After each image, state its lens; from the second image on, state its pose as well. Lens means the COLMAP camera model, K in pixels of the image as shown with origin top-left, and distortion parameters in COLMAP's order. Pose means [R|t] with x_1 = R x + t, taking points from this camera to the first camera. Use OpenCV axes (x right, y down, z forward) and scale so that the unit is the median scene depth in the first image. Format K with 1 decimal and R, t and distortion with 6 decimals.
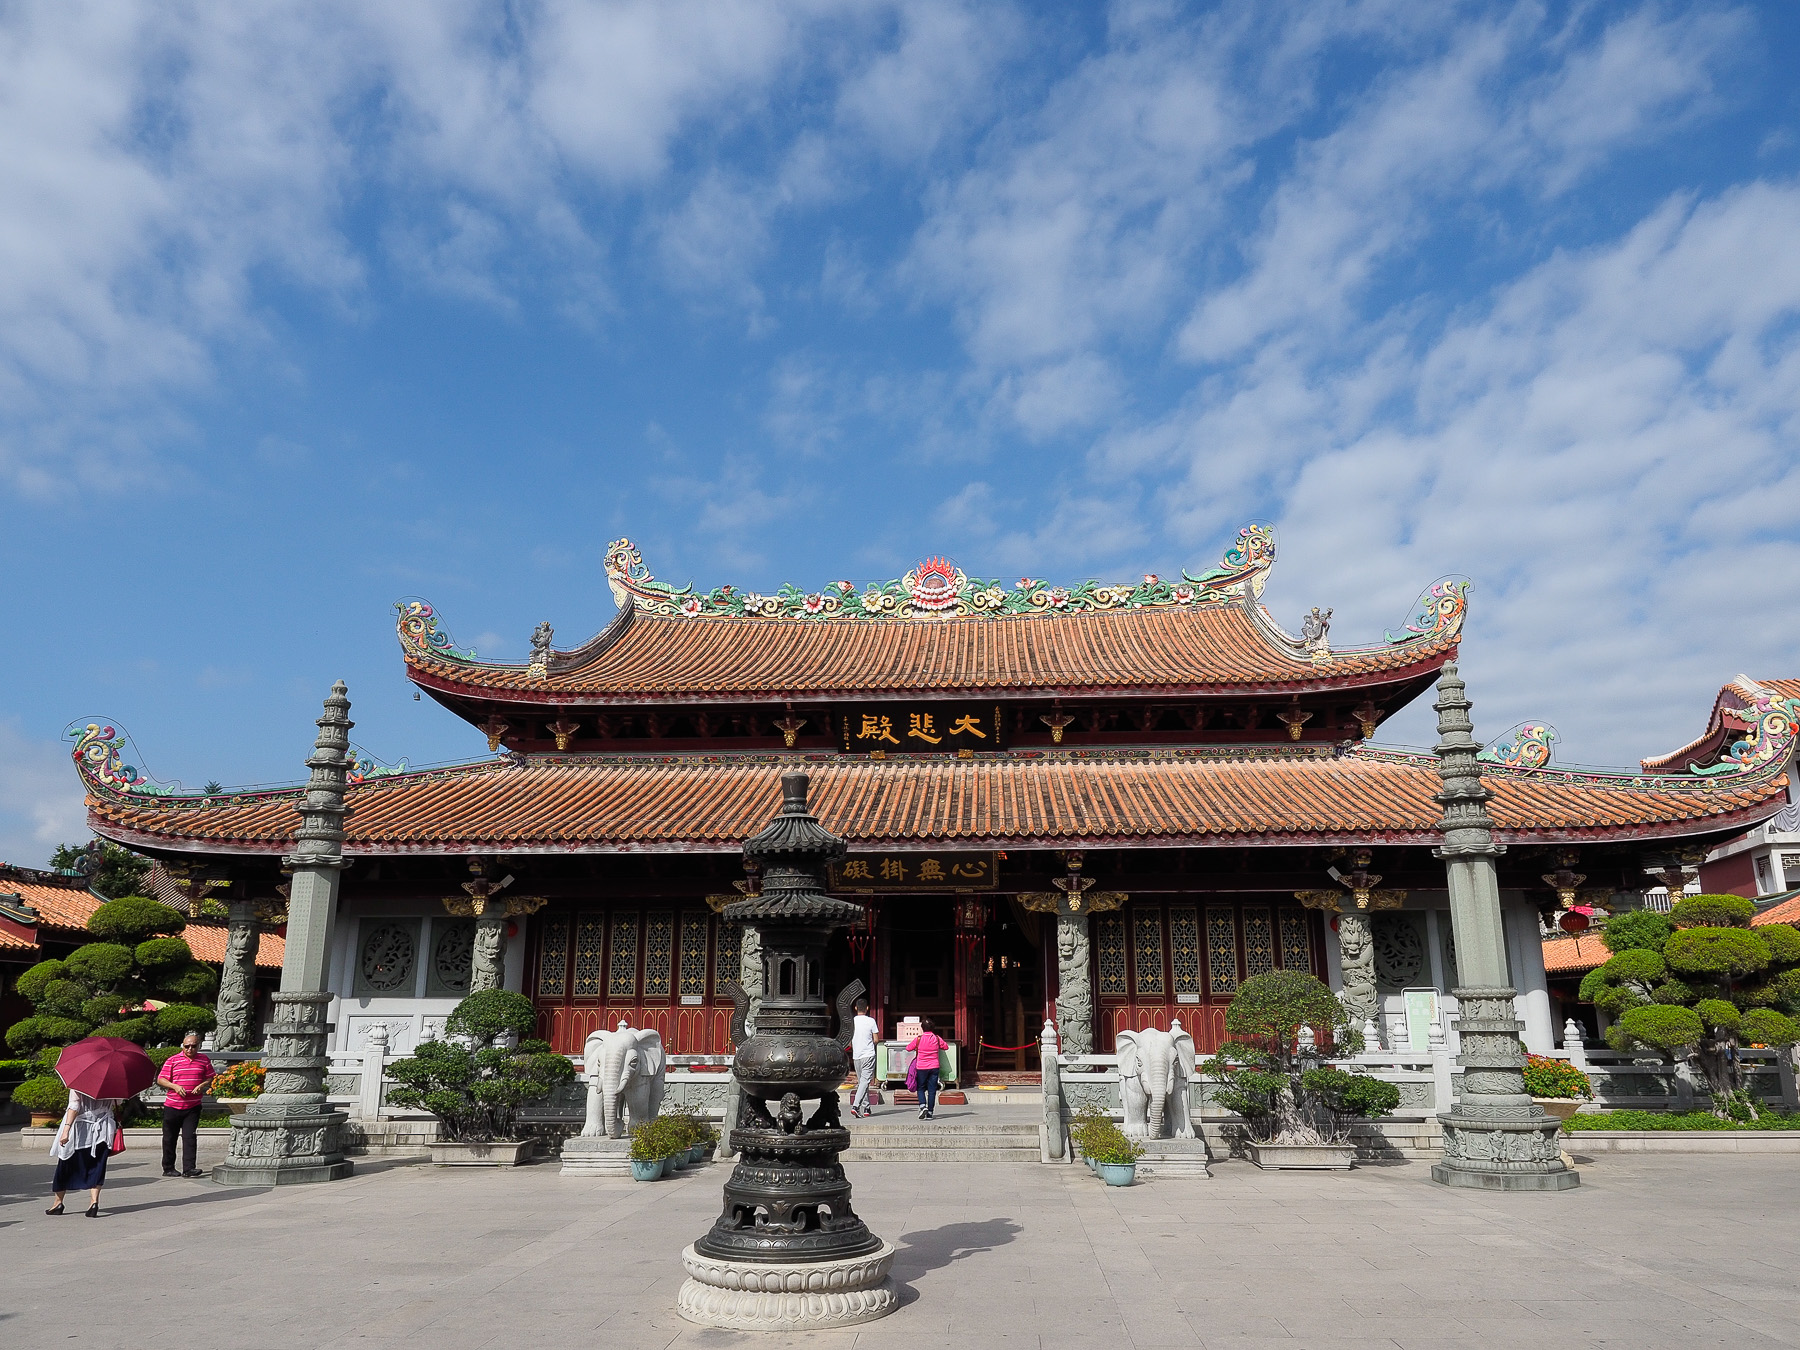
lens RADIAL K [[1309.0, 0, 913.6], [0, 1309.0, 675.9], [0, 0, 1]] dist [-0.003864, 0.018770]
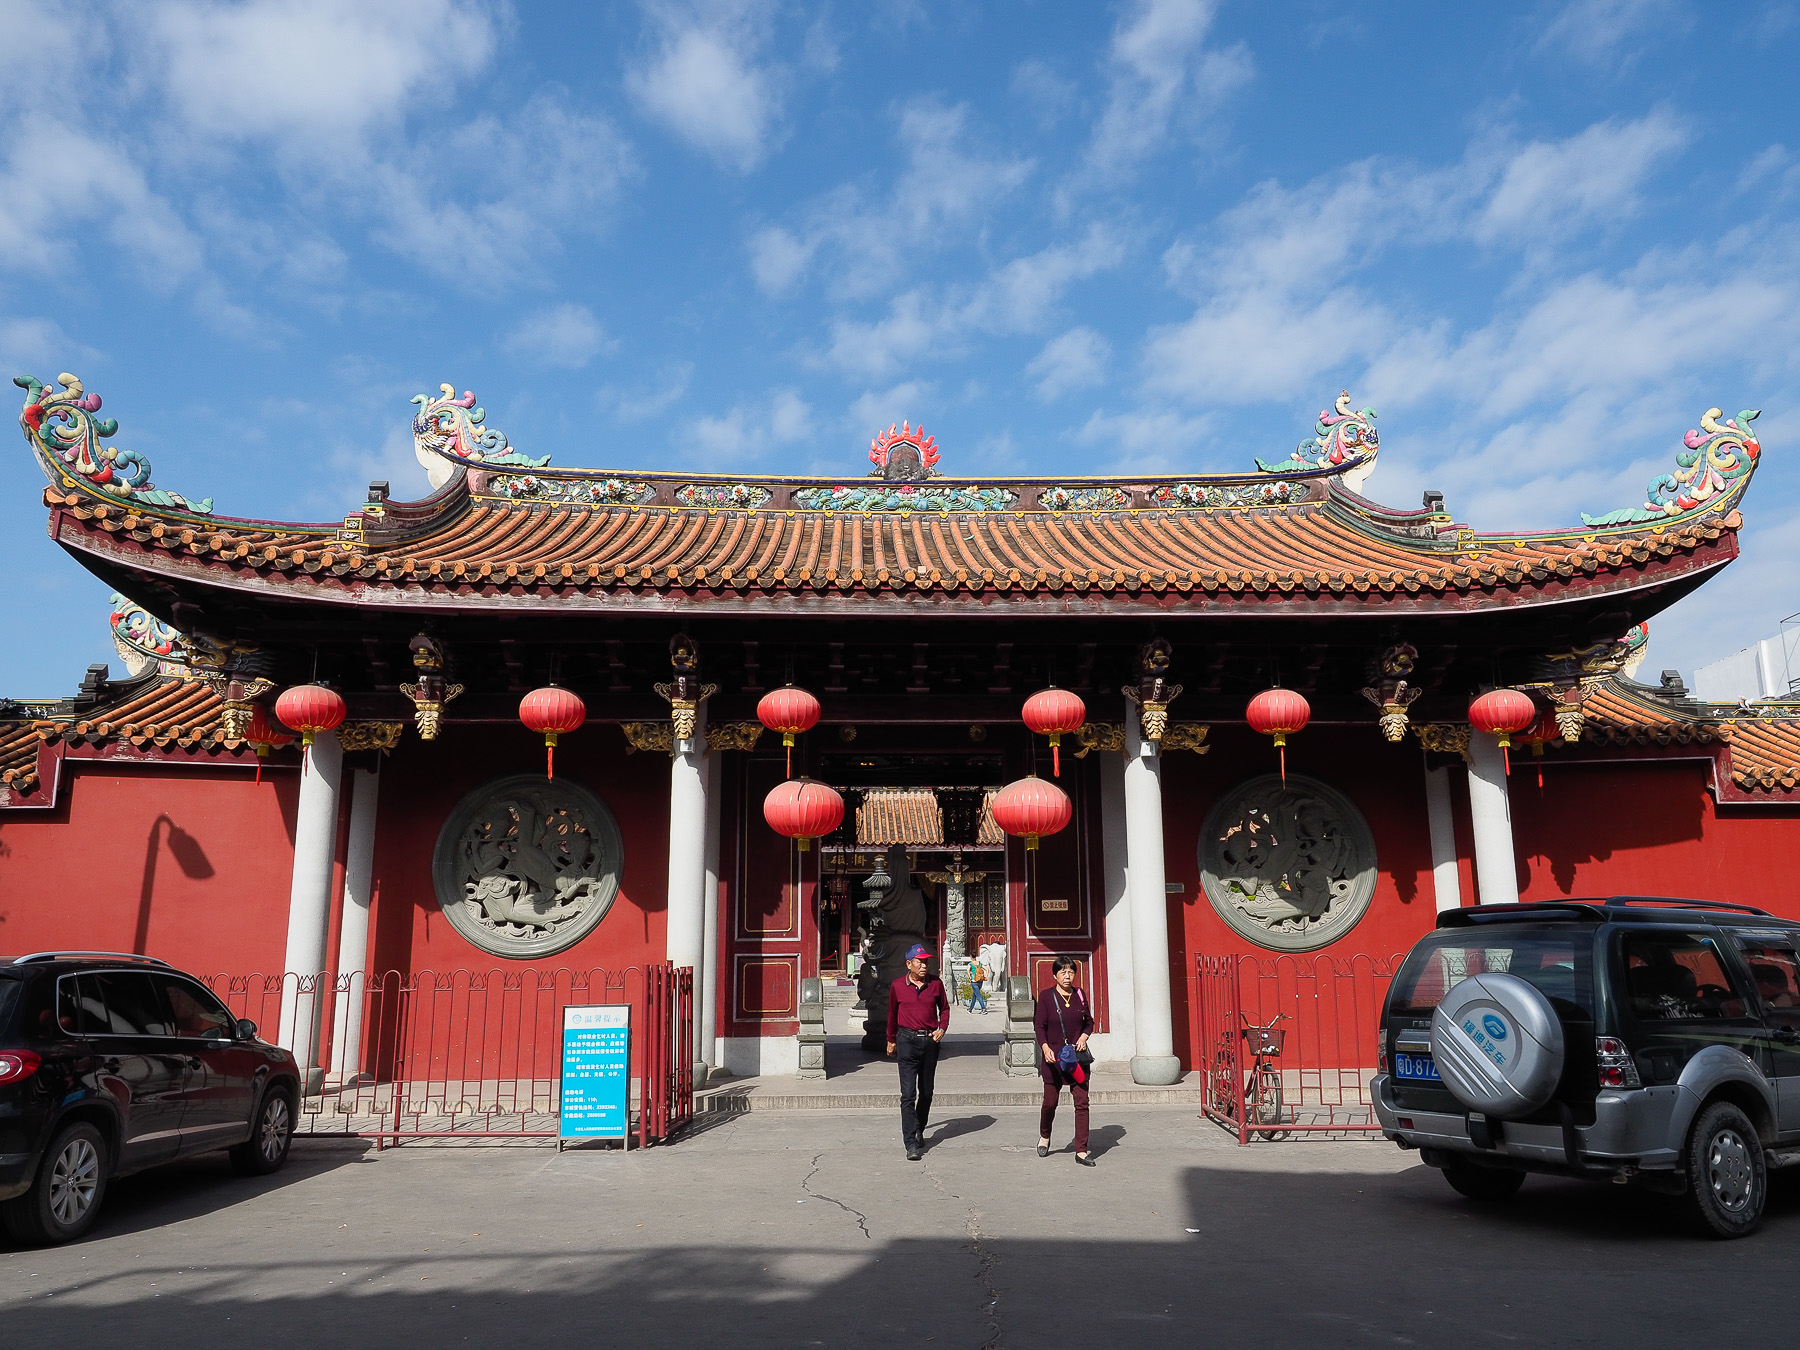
lens RADIAL K [[1309.0, 0, 893.1], [0, 1309.0, 679.5], [0, 0, 1]] dist [-0.003864, 0.018770]
pose [[0.995909, 0.011614, 0.089609, -0.128165], [-0.016437, 0.998444, 0.053280, -0.191722], [-0.088851, -0.054535, 0.994551, -0.766974]]
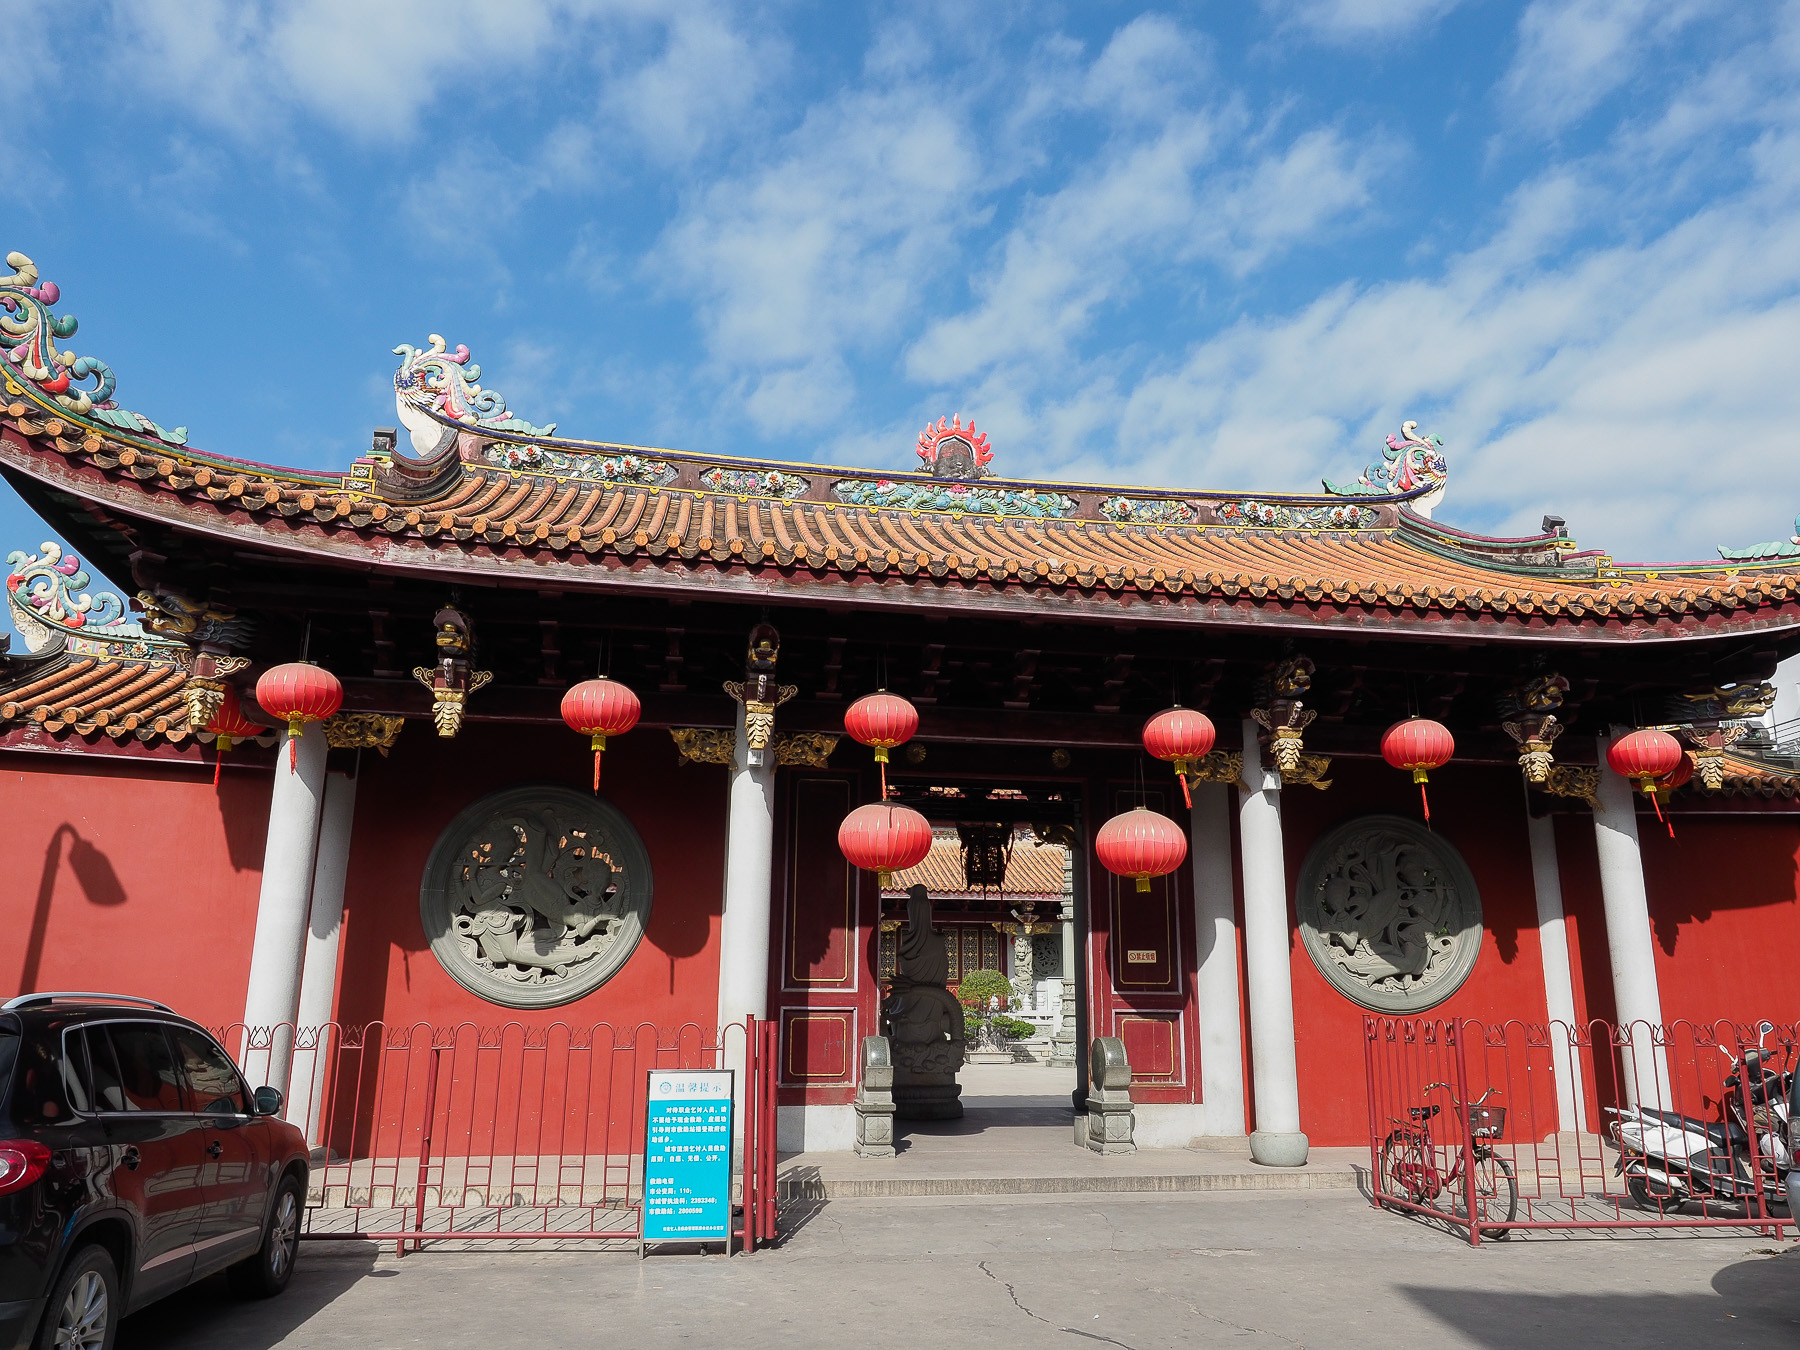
lens RADIAL K [[1309.0, 0, 892.5], [0, 1309.0, 669.9], [0, 0, 1]] dist [-0.003864, 0.018770]
pose [[0.977086, 0.060966, 0.203927, -0.214904], [-0.063114, 0.997998, 0.004039, -0.168898], [-0.203272, -0.016817, 0.978978, -0.677666]]
